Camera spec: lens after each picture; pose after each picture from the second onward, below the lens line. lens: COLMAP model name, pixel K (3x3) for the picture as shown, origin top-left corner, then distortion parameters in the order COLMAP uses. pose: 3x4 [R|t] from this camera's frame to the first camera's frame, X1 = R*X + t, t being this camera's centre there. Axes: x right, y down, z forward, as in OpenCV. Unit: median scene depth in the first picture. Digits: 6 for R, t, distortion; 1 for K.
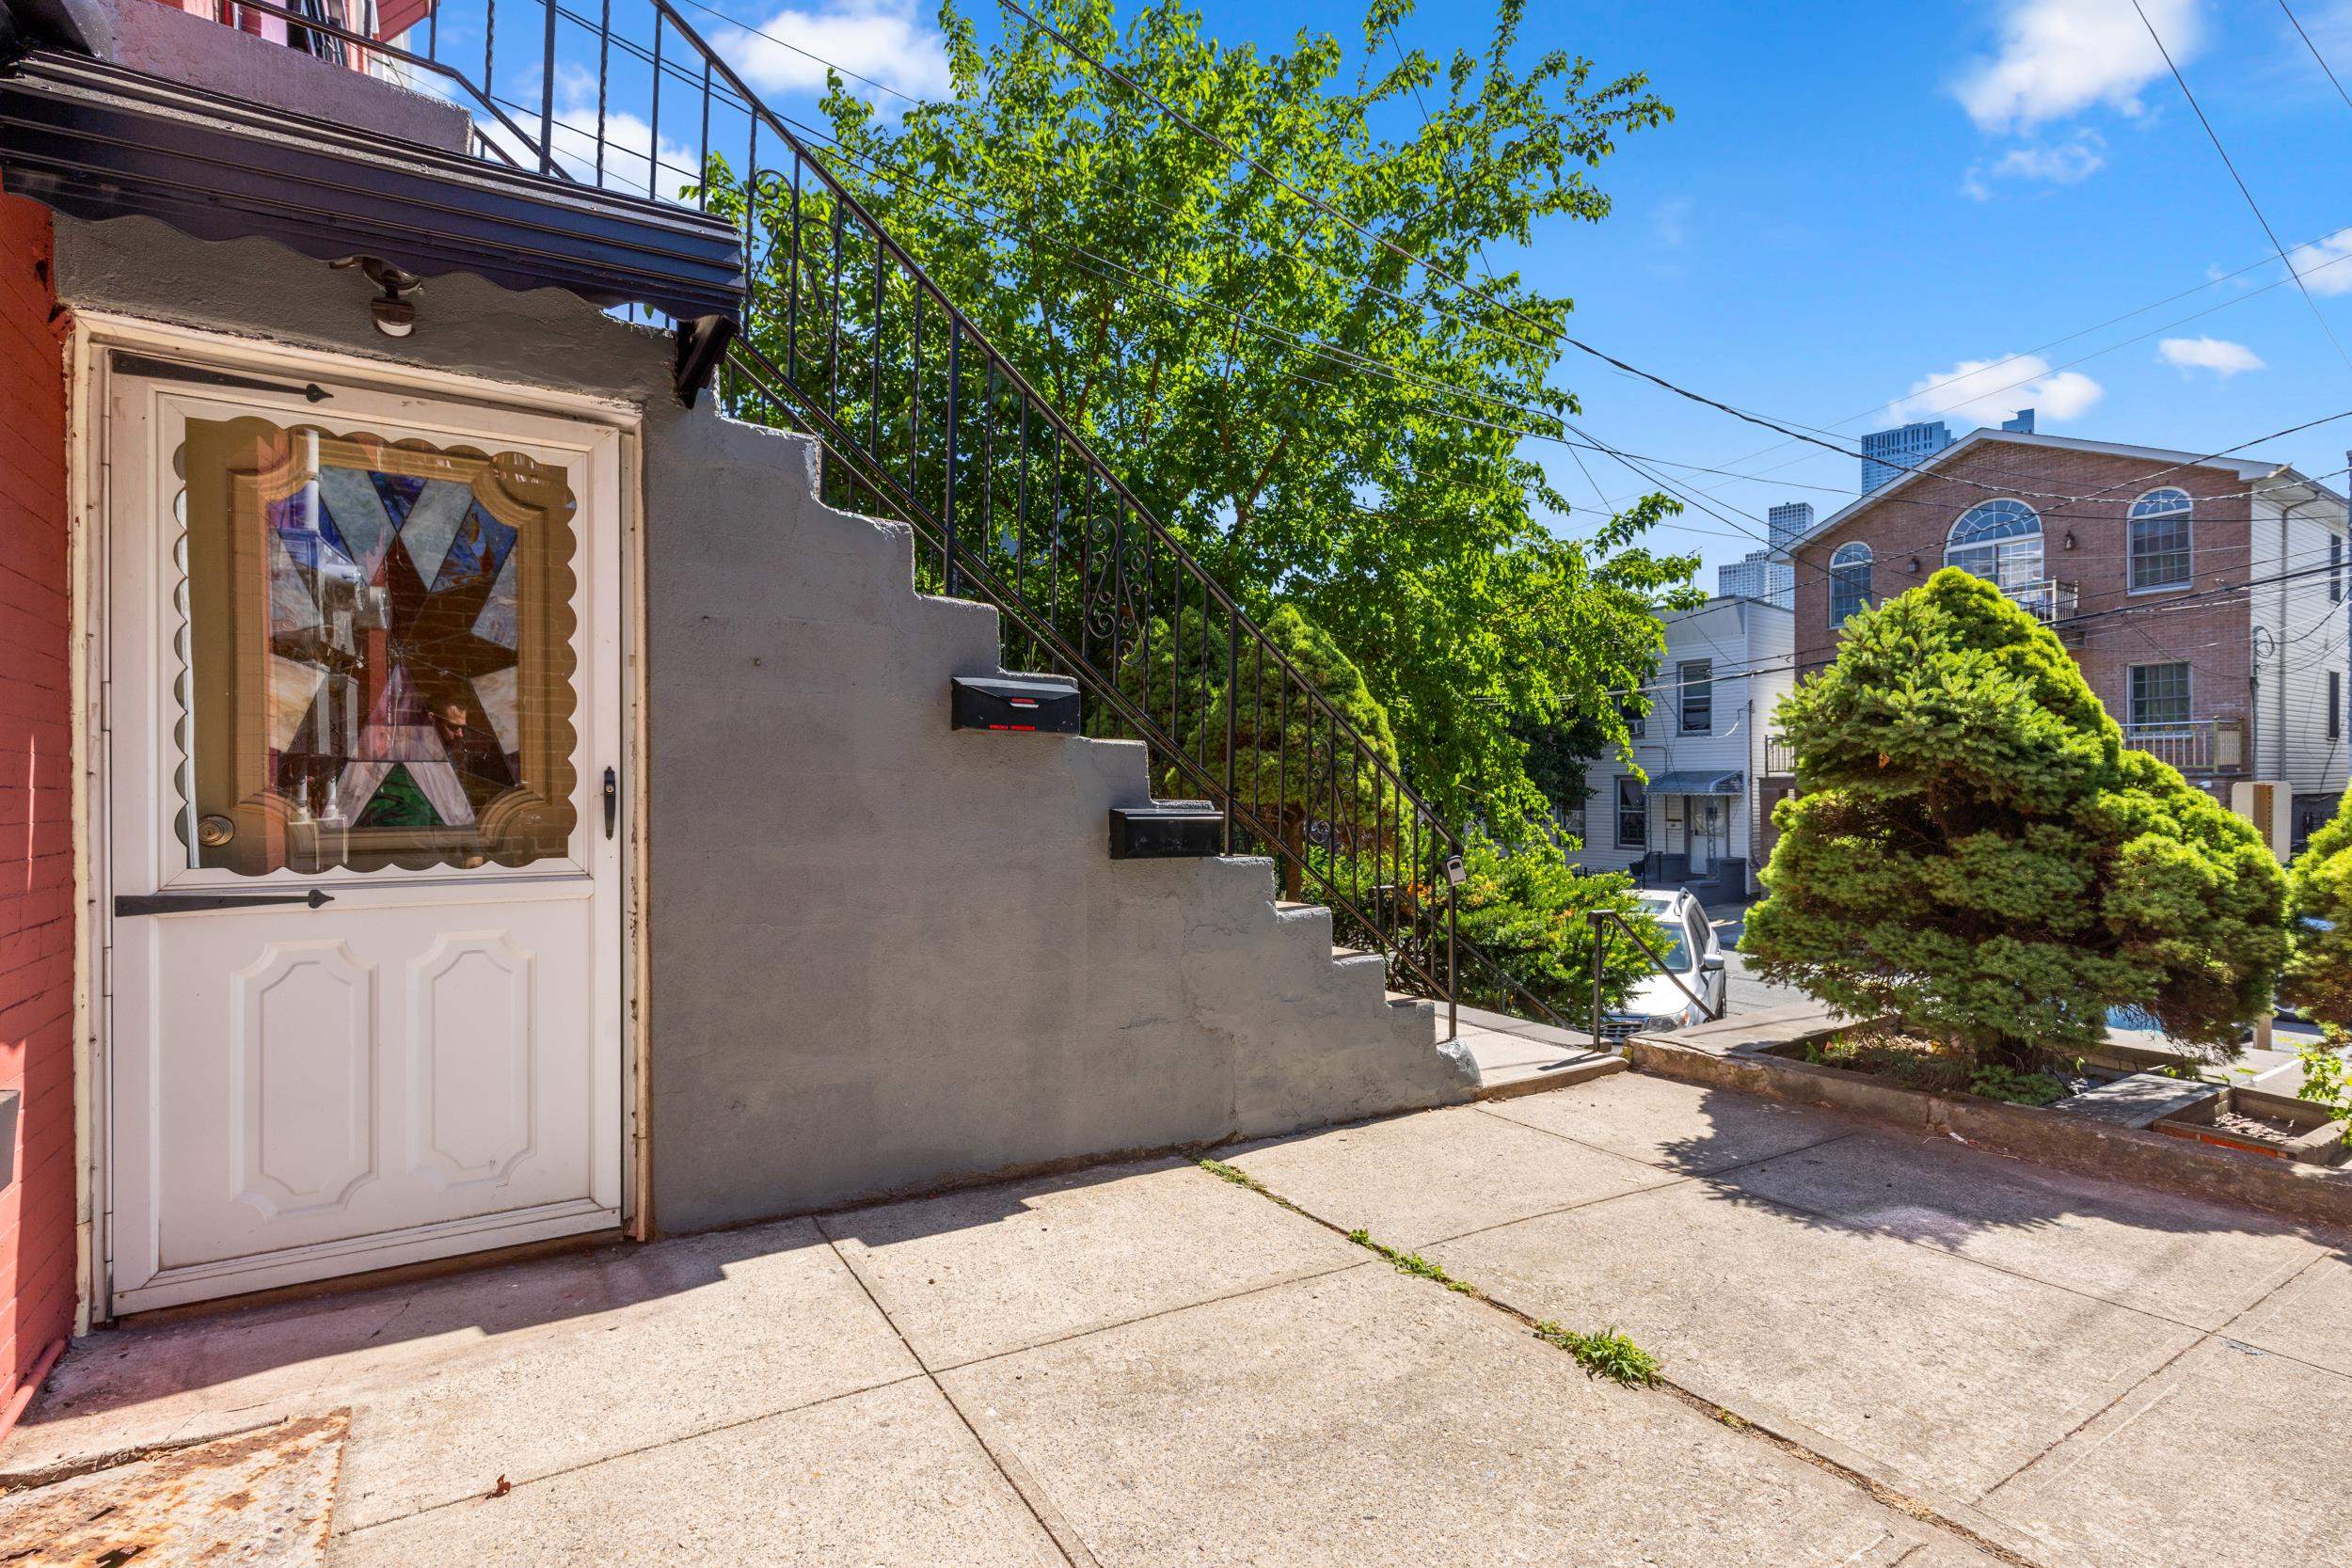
lens RADIAL K [[1074.4, 0, 1129.2], [0, 1074.4, 787.5], [0, 0, 1]] dist [0.002027, -0.000200]
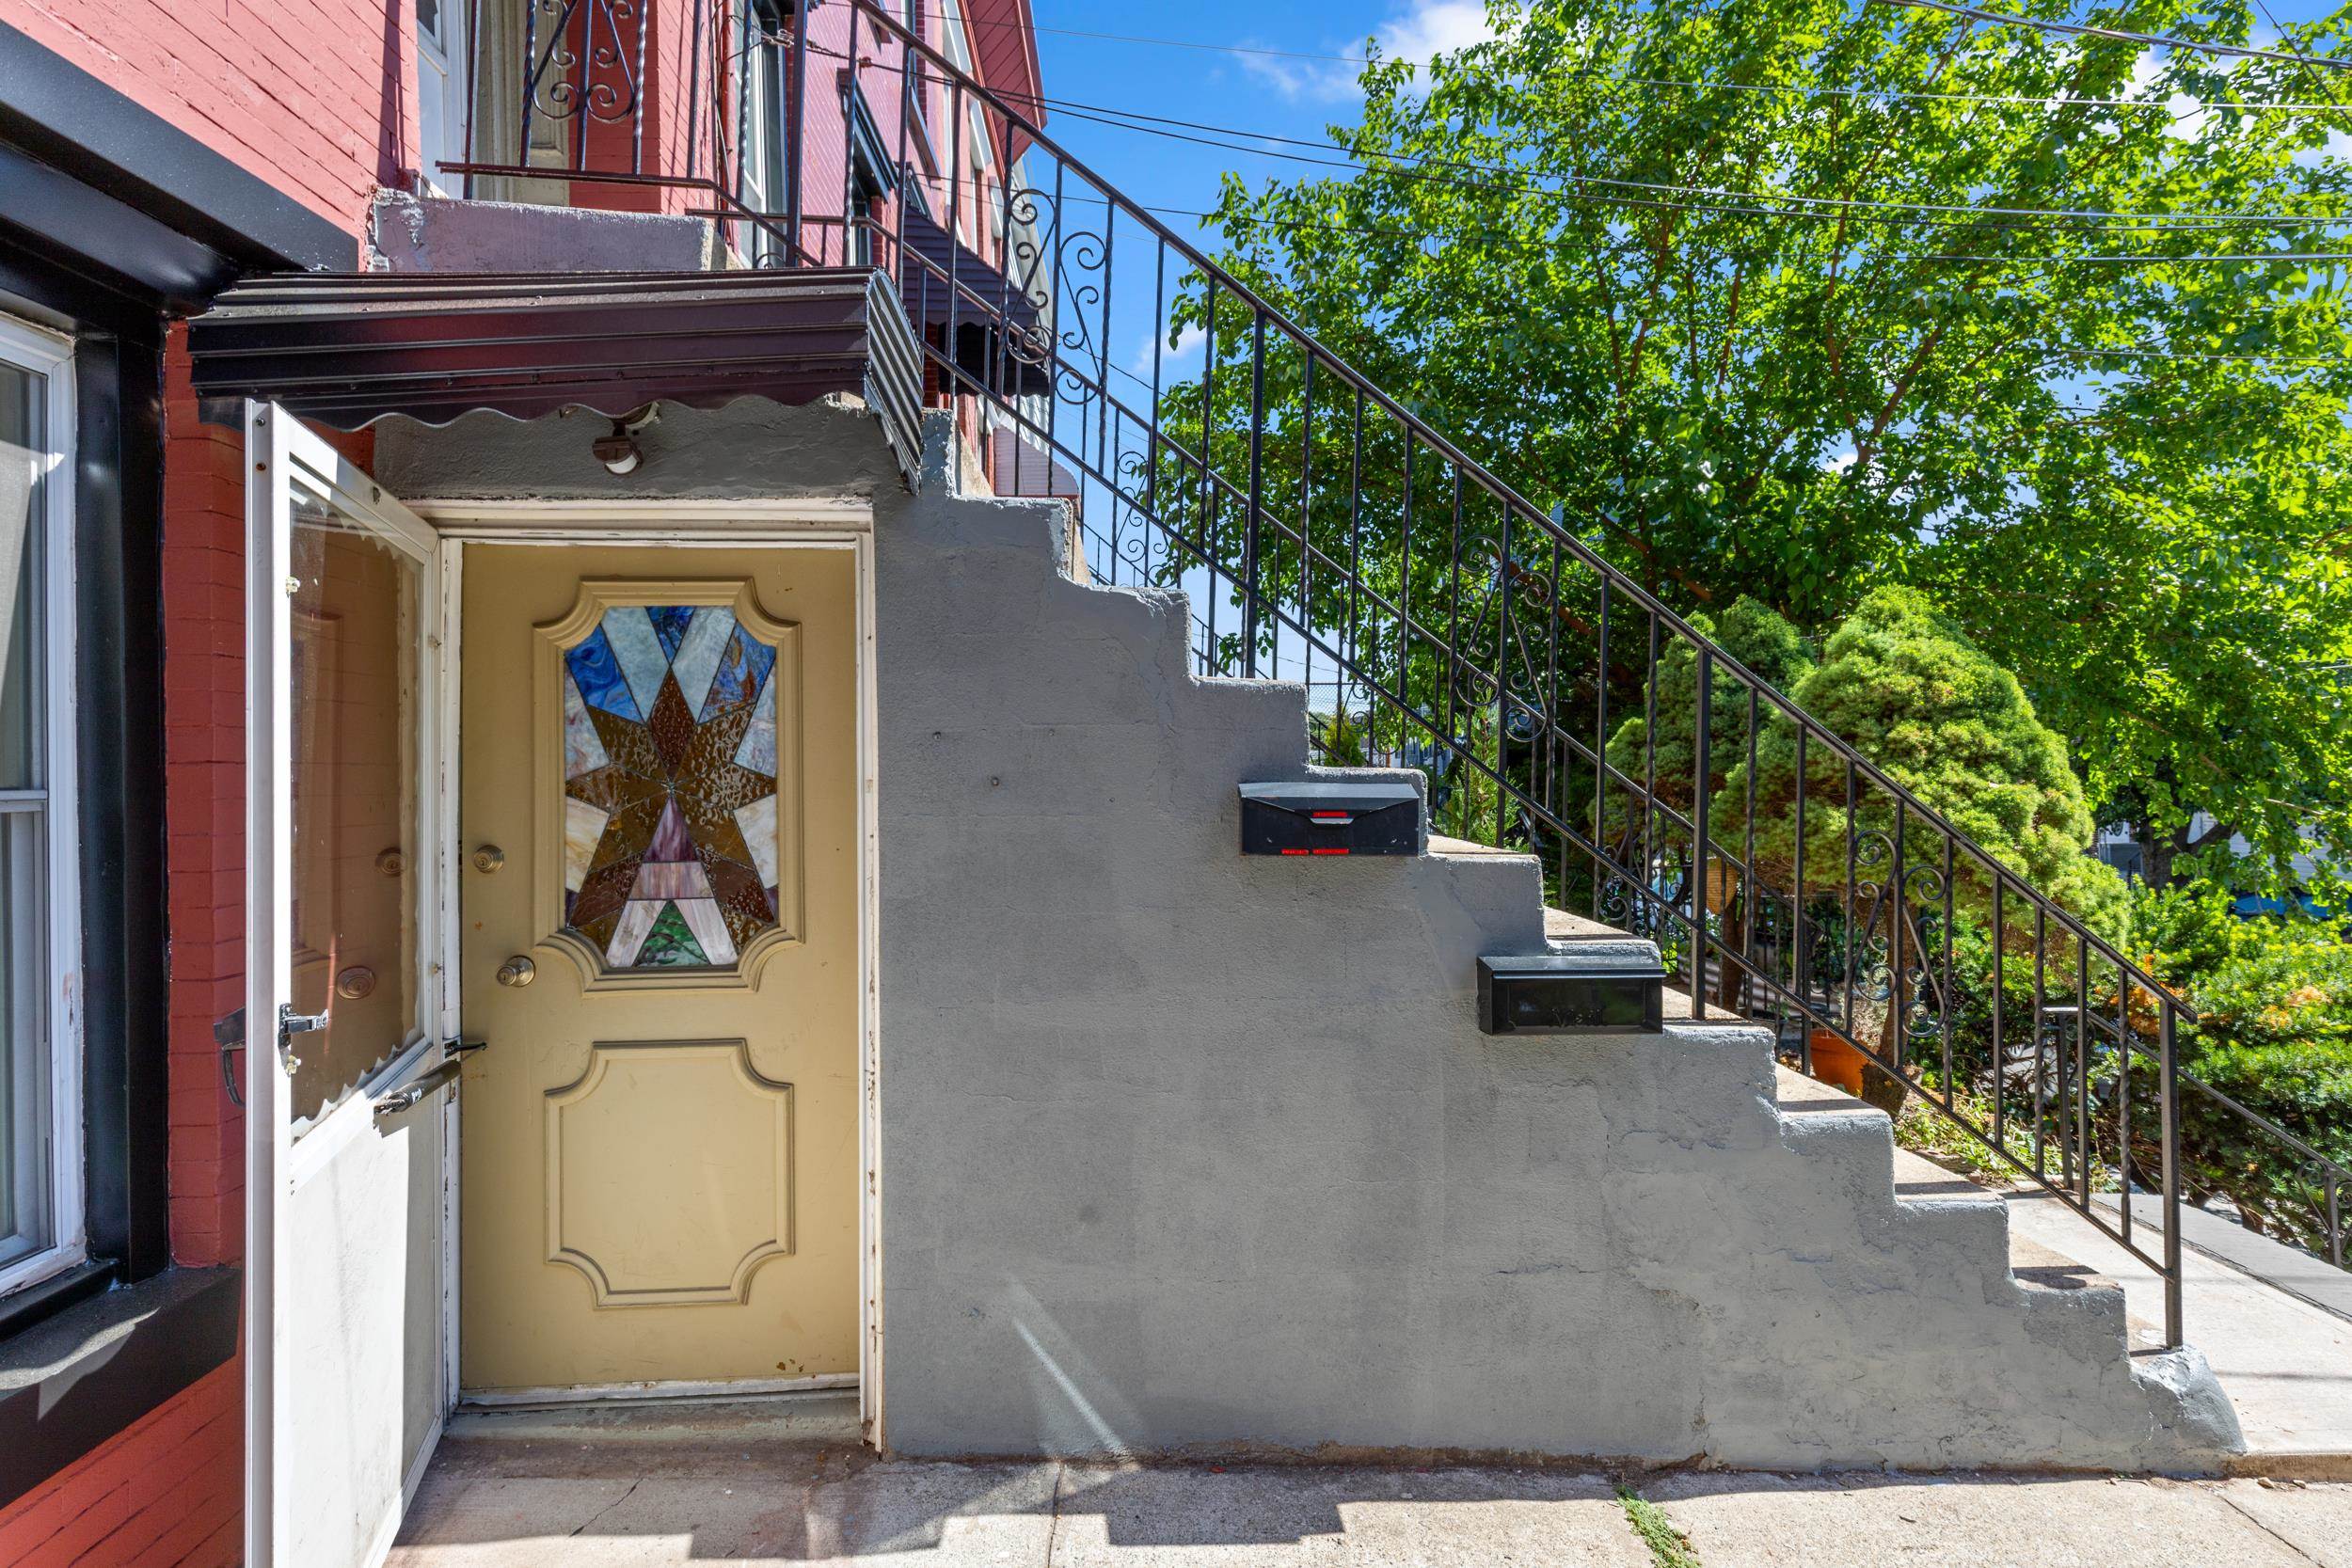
lens RADIAL K [[1055.6, 0, 1172.9], [0, 1055.6, 761.6], [0, 0, 1]] dist [0.004535, -0.001400]
pose [[0.867071, -0.015254, -0.497950, 0.150889], [0.014014, 0.999882, -0.006227, -0.103271], [0.497987, -0.001579, 0.867183, 0.294913]]
